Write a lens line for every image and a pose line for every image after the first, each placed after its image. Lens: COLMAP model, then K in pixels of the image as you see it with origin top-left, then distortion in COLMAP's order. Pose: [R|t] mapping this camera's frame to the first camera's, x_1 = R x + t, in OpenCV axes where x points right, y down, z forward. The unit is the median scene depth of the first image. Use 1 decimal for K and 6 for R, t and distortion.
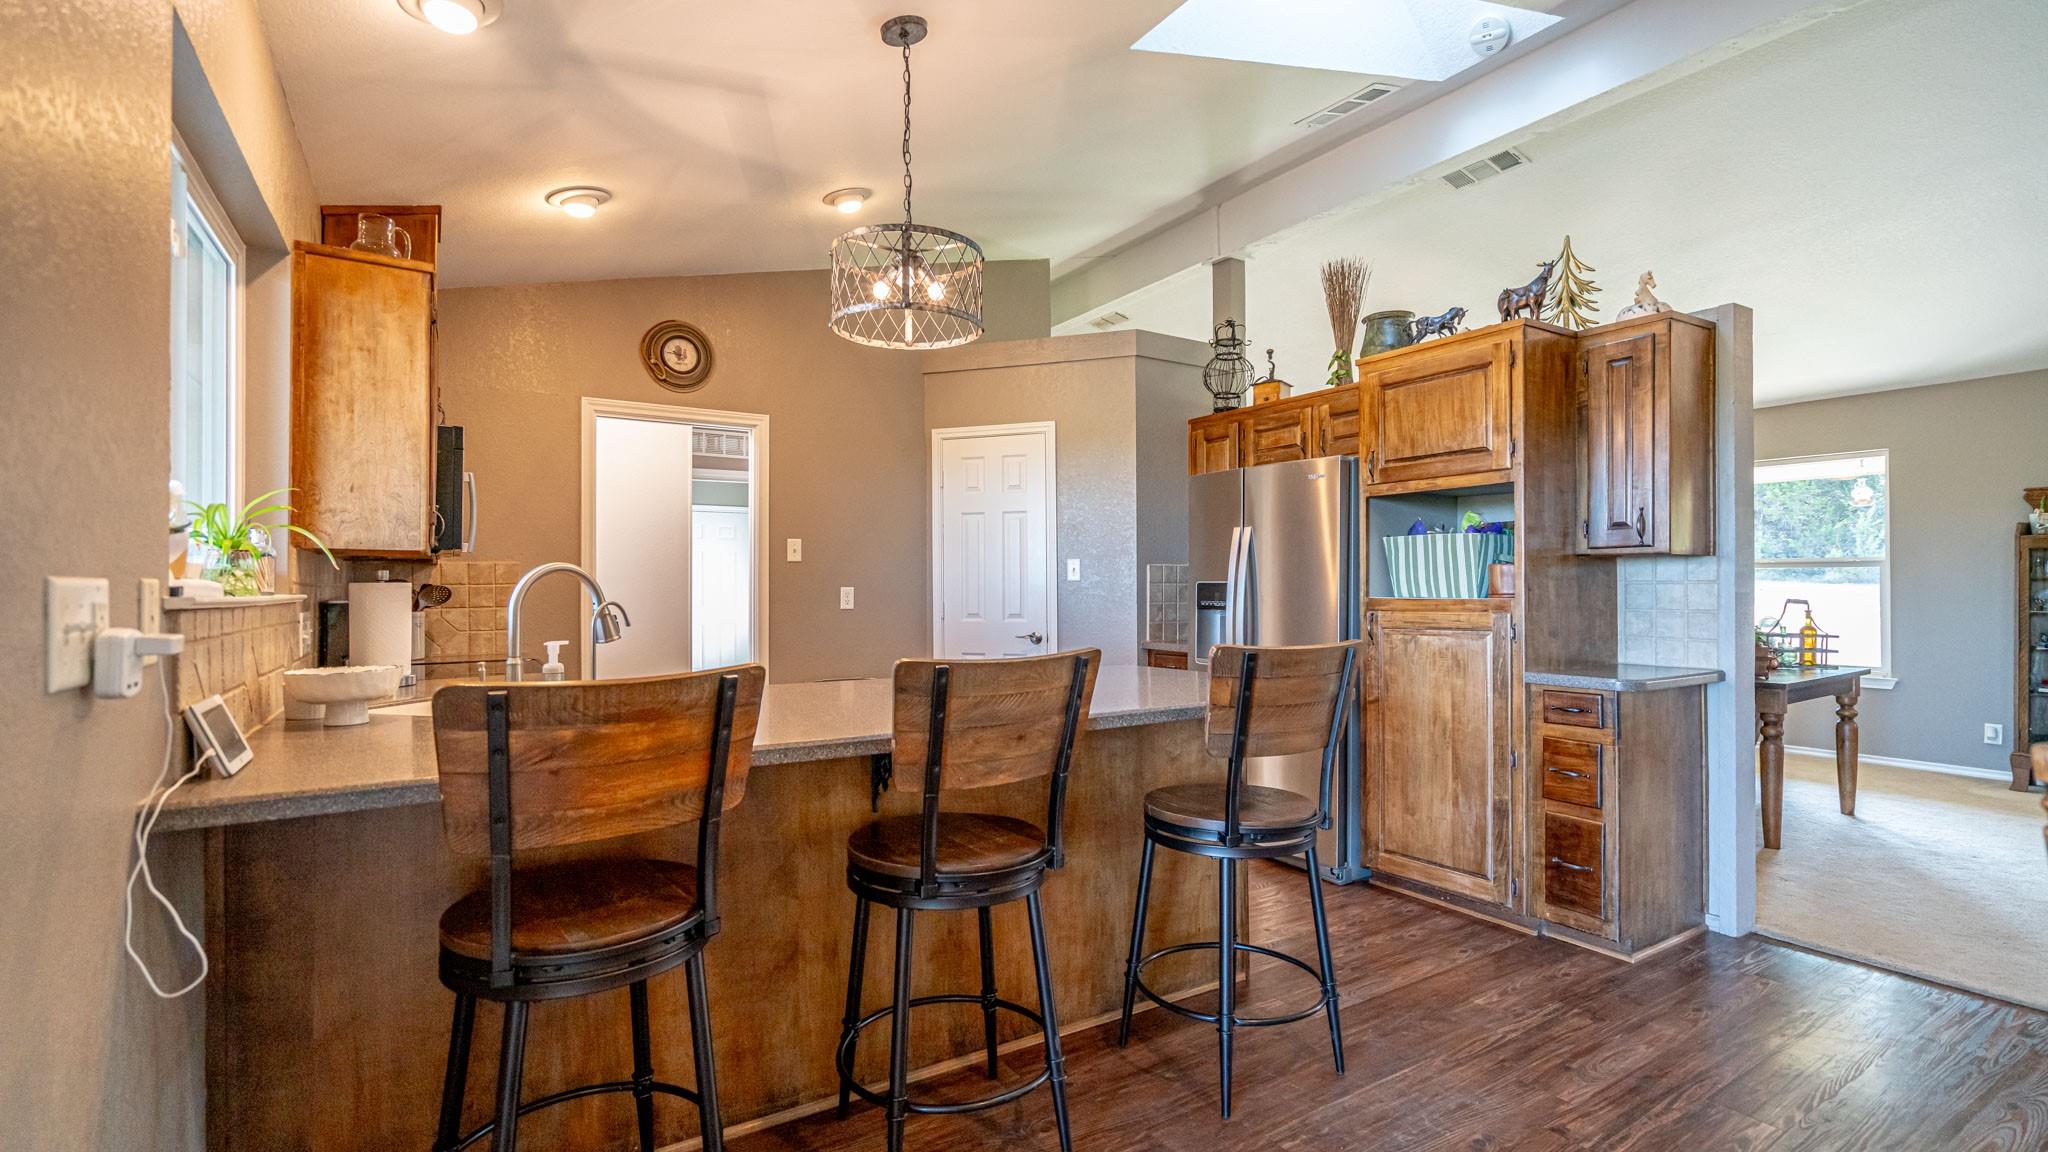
lens RADIAL K [[925.6, 0, 1061.4], [0, 925.6, 580.1], [0, 0, 1]] dist [0.001229, 0.000097]
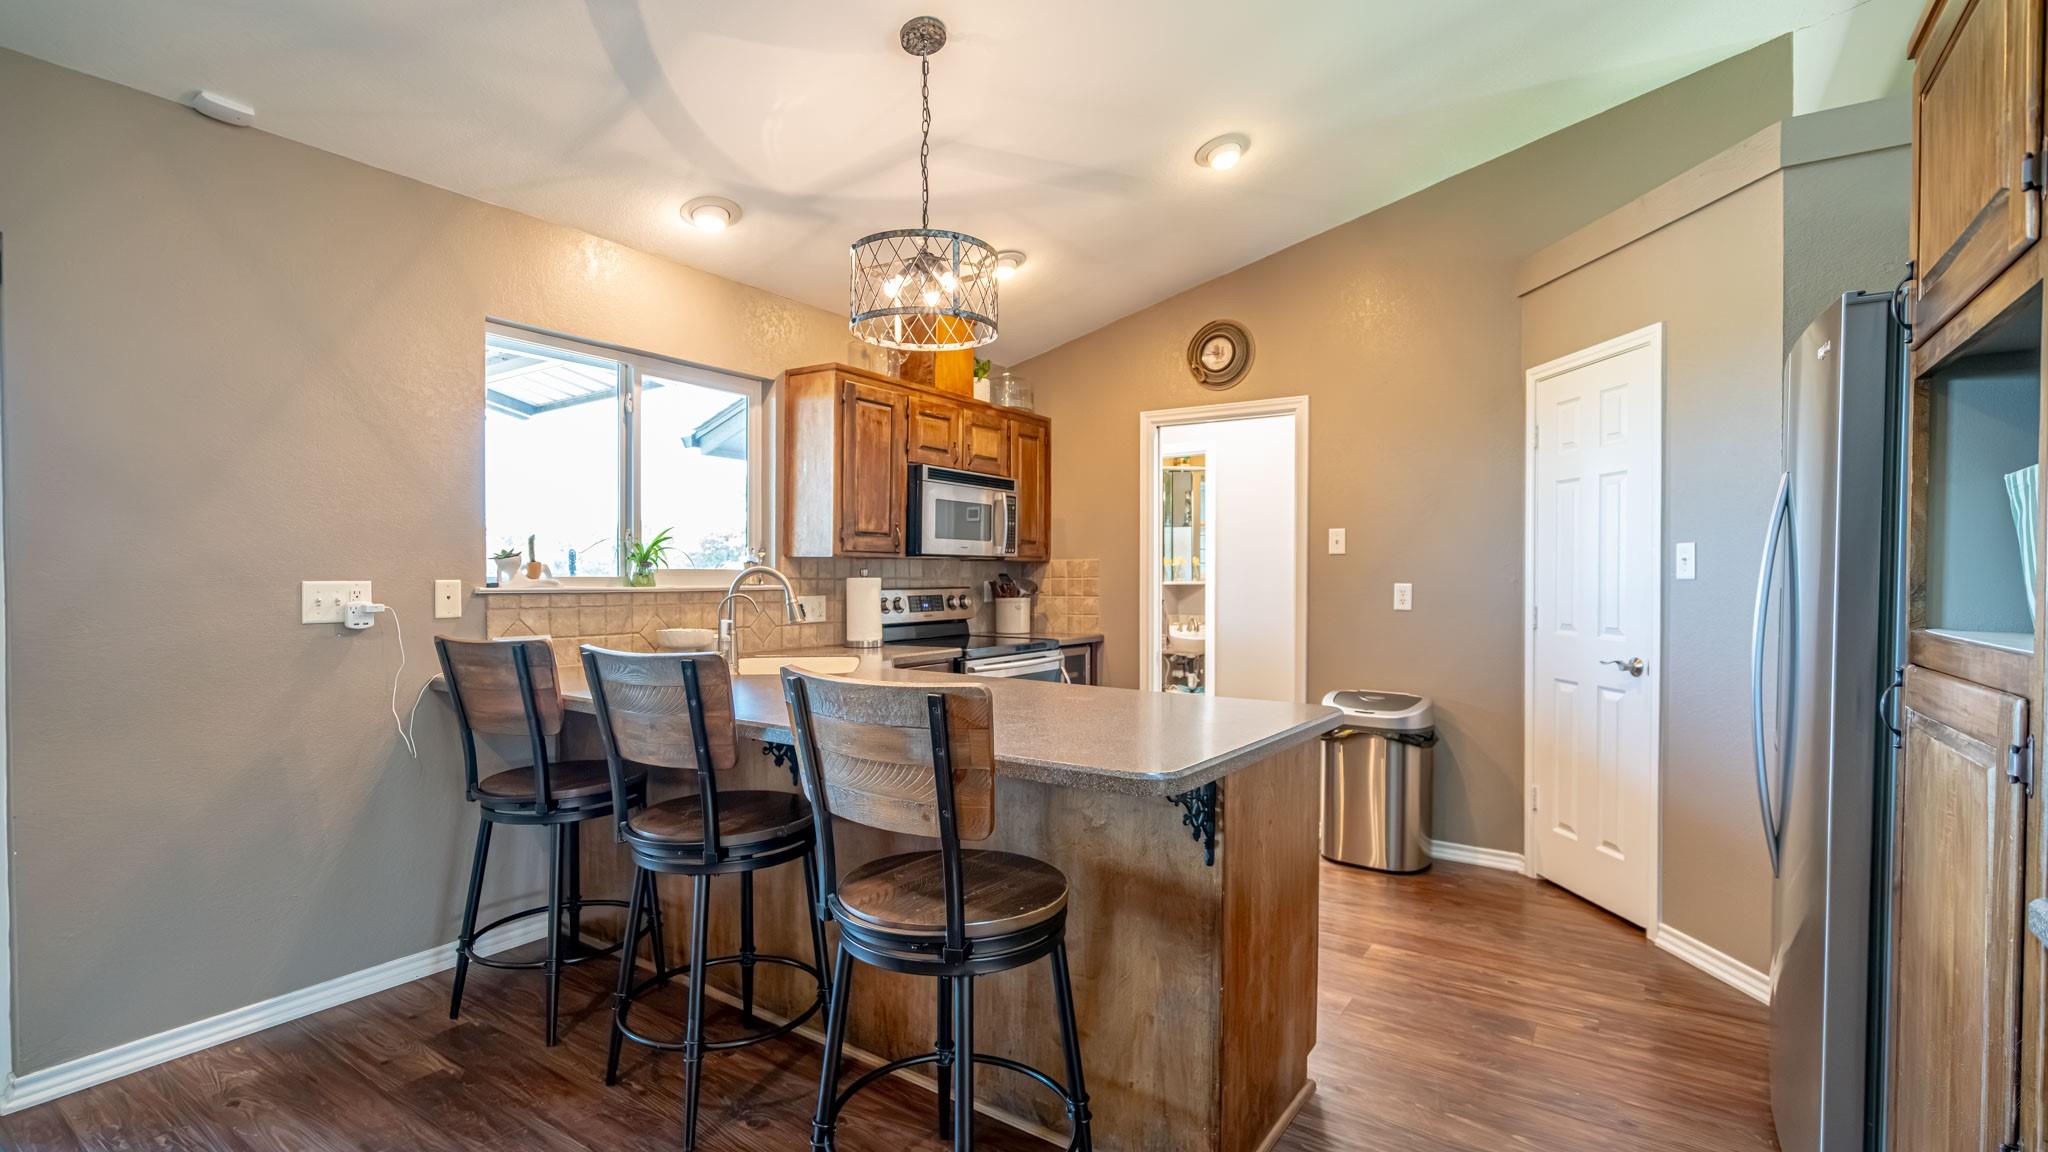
lens RADIAL K [[961.6, 0, 1029.9], [0, 961.6, 606.8], [0, 0, 1]] dist [-0.001206, -0.000502]
pose [[0.370920, 0.036892, -0.927932, 0.505051], [0.001477, 0.999186, 0.040315, -0.007529], [0.928664, -0.016324, 0.370563, 0.411008]]
